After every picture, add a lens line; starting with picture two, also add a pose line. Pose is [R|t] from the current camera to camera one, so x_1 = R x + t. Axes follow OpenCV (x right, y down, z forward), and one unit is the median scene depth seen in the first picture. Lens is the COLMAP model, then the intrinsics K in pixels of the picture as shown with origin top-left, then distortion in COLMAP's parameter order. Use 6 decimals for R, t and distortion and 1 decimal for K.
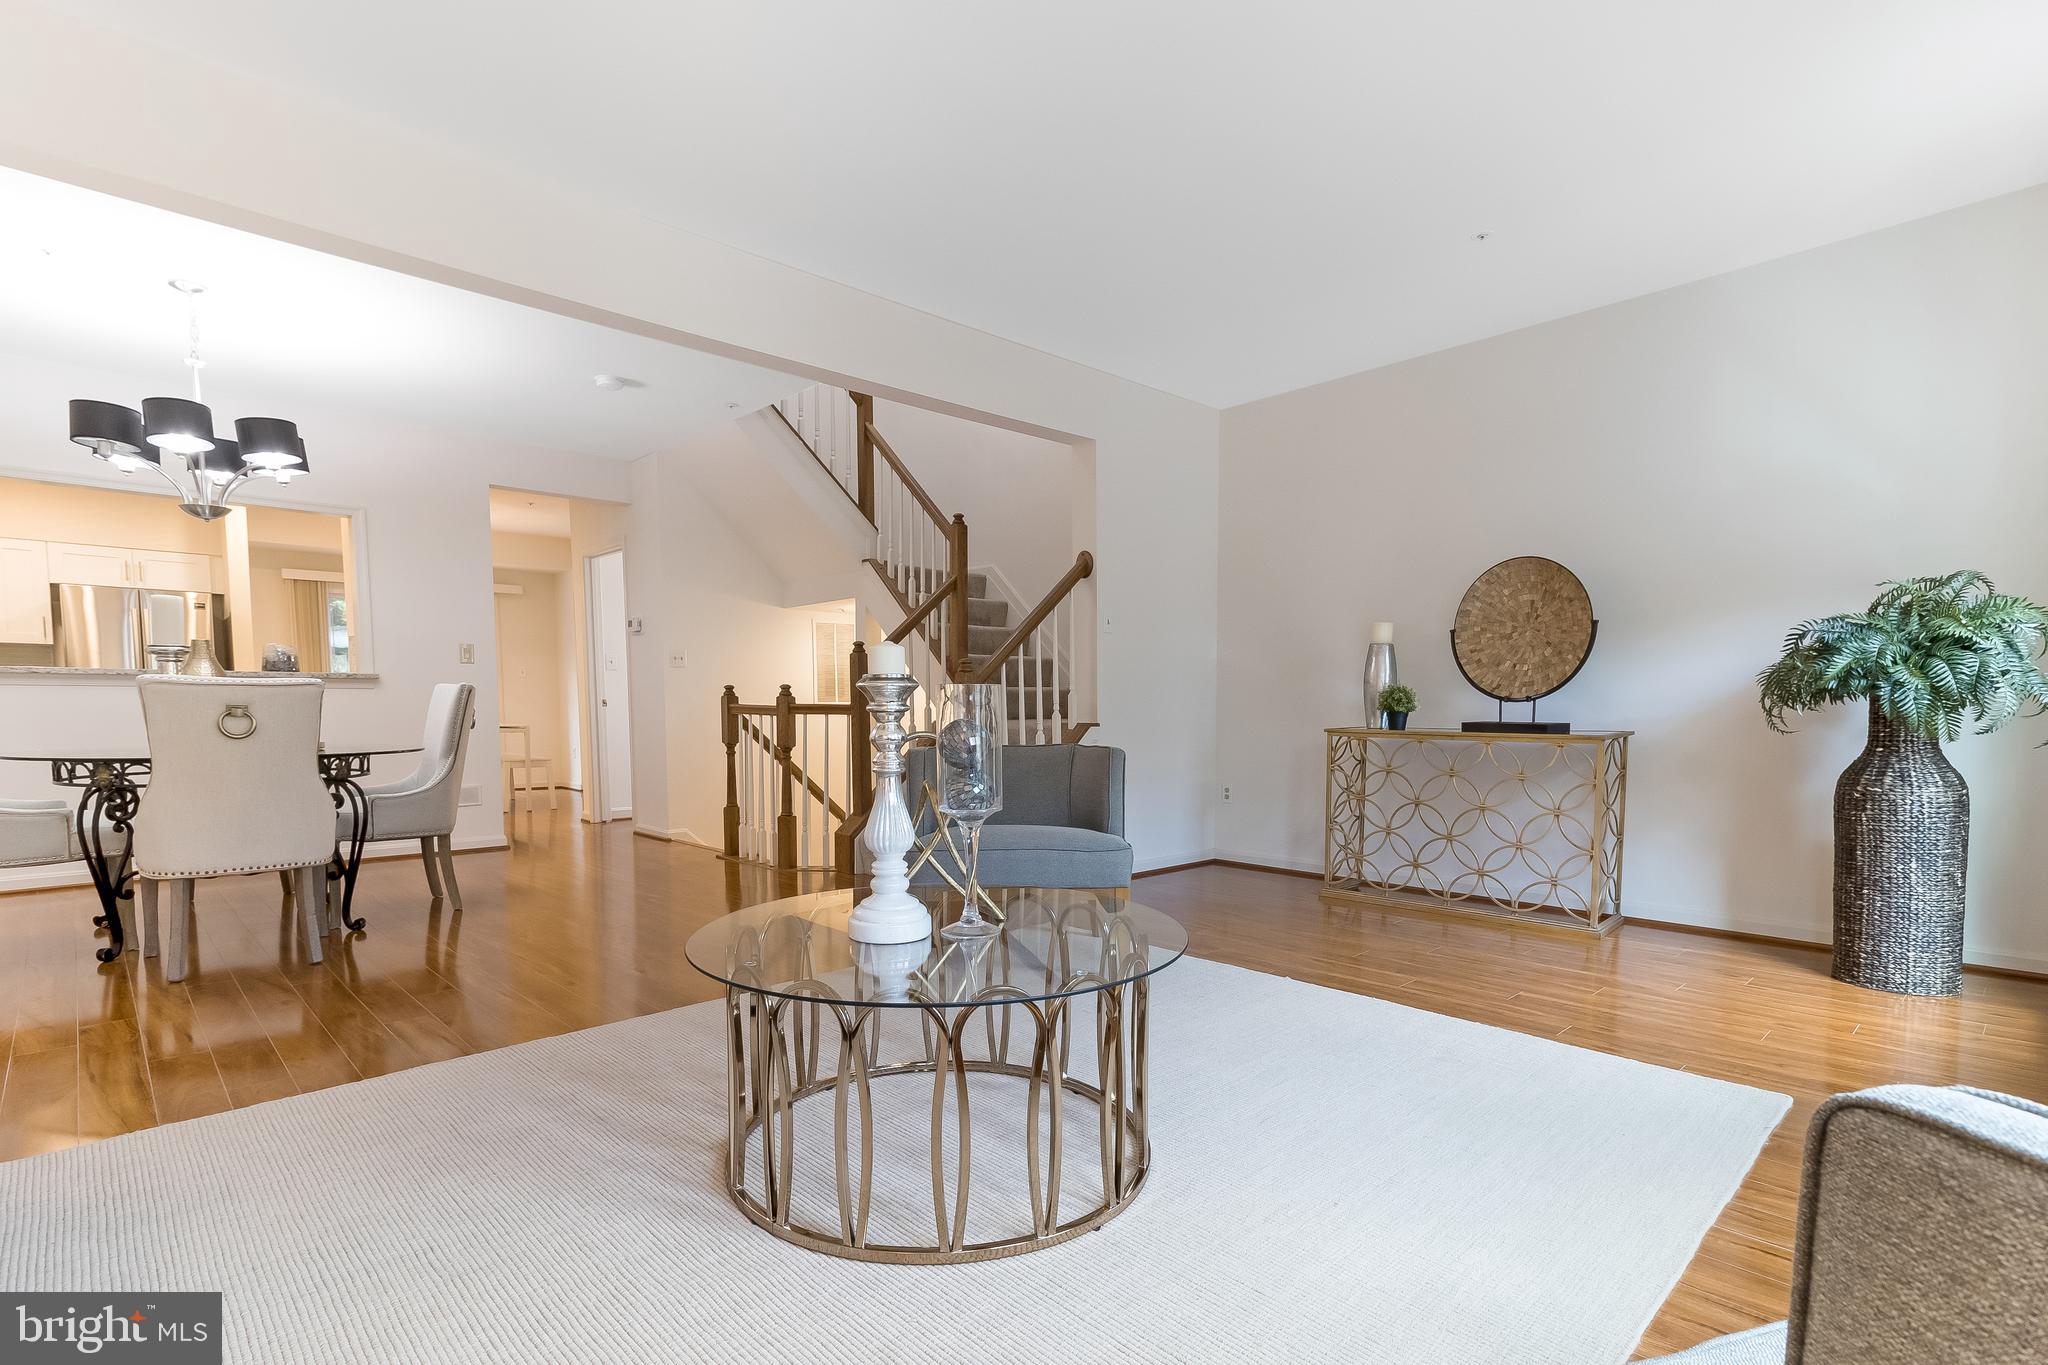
lens RADIAL K [[980.3, 0, 1045.8], [0, 980.3, 764.1], [0, 0, 1]] dist [0.000610, -0.000093]
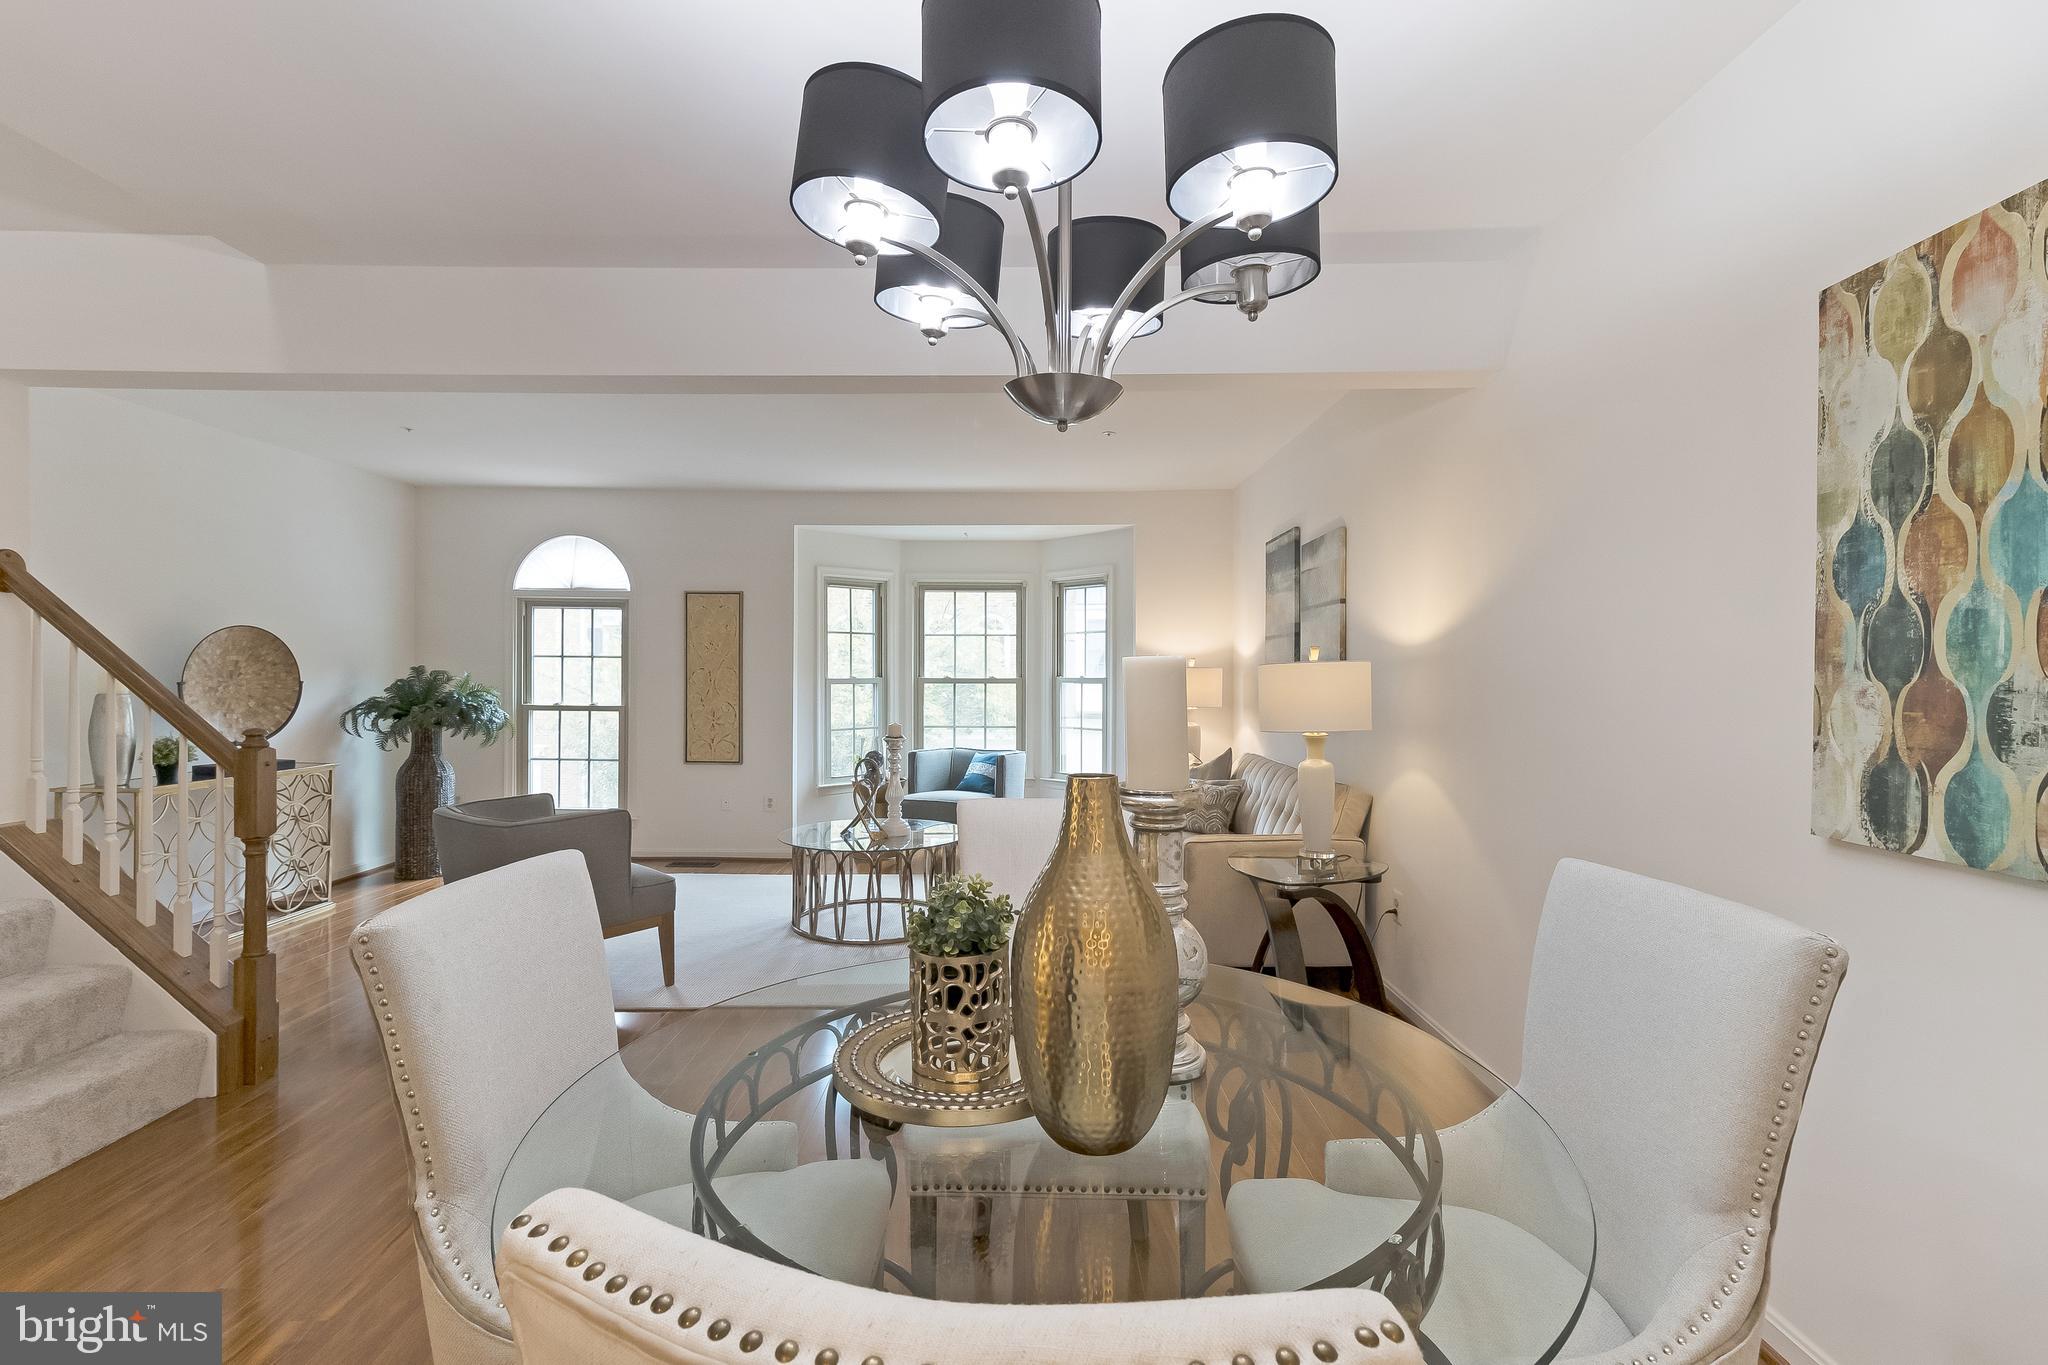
lens RADIAL K [[929.8, 0, 1015.6], [0, 929.8, 667.4], [0, 0, 1]] dist [0.011856, -0.000039]
pose [[-0.713376, 0.003543, 0.700773, -0.837011], [0.041722, 0.998428, 0.037424, -0.137157], [-0.699539, 0.055935, -0.712402, 0.976185]]
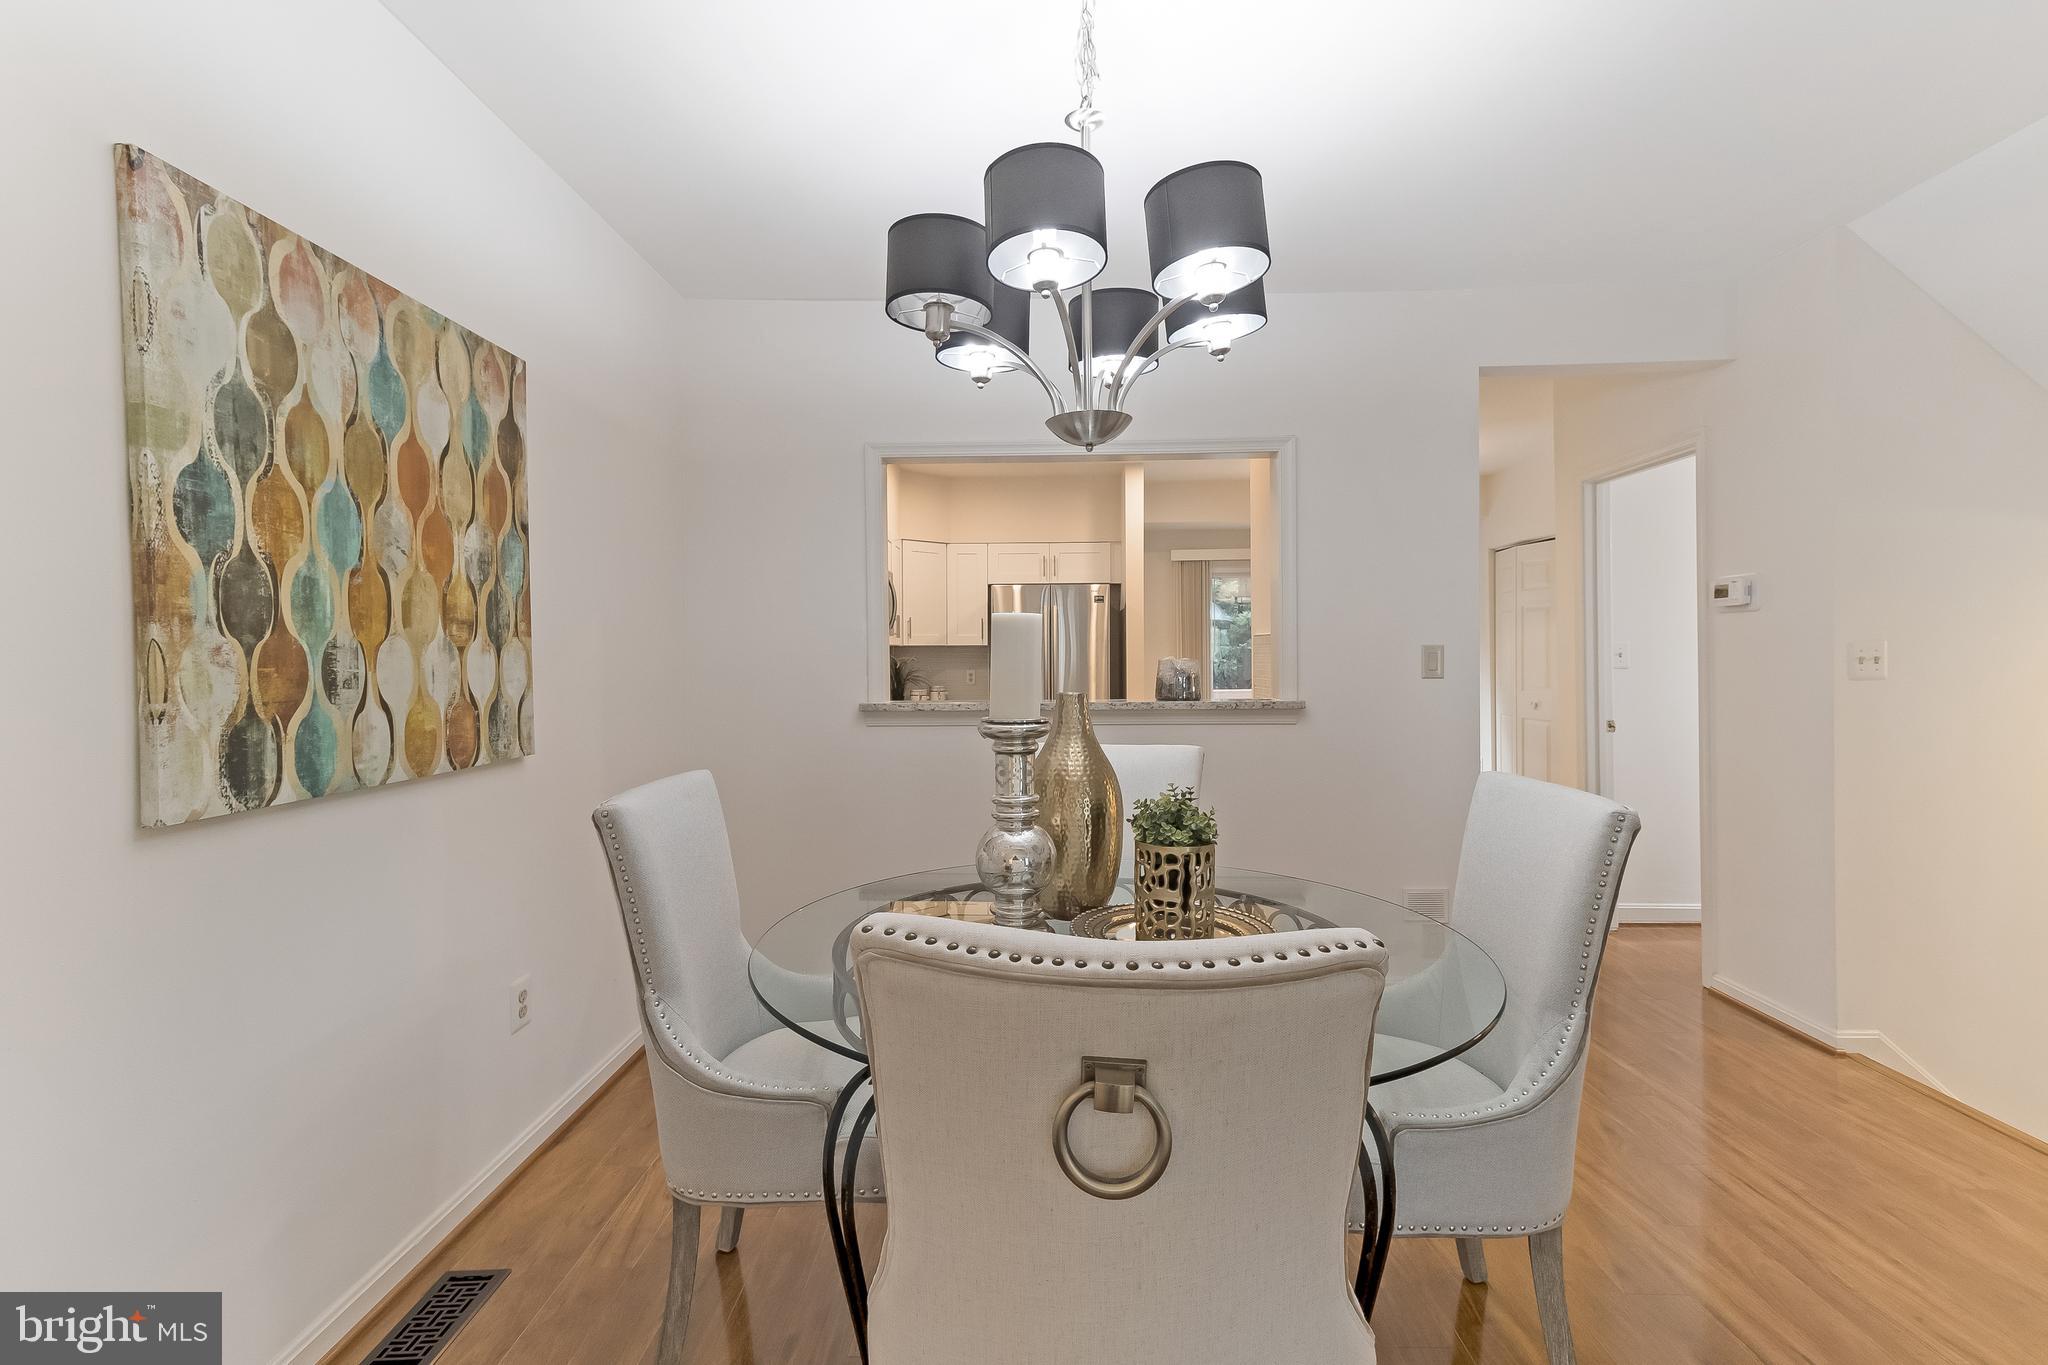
lens RADIAL K [[929.8, 0, 1015.6], [0, 929.8, 667.4], [0, 0, 1]] dist [0.011856, -0.000039]
pose [[0.689482, 0.000870, -0.724303, -0.434428], [-0.036208, 0.998790, -0.033267, -0.098279], [0.723398, 0.049163, 0.688679, 0.525278]]
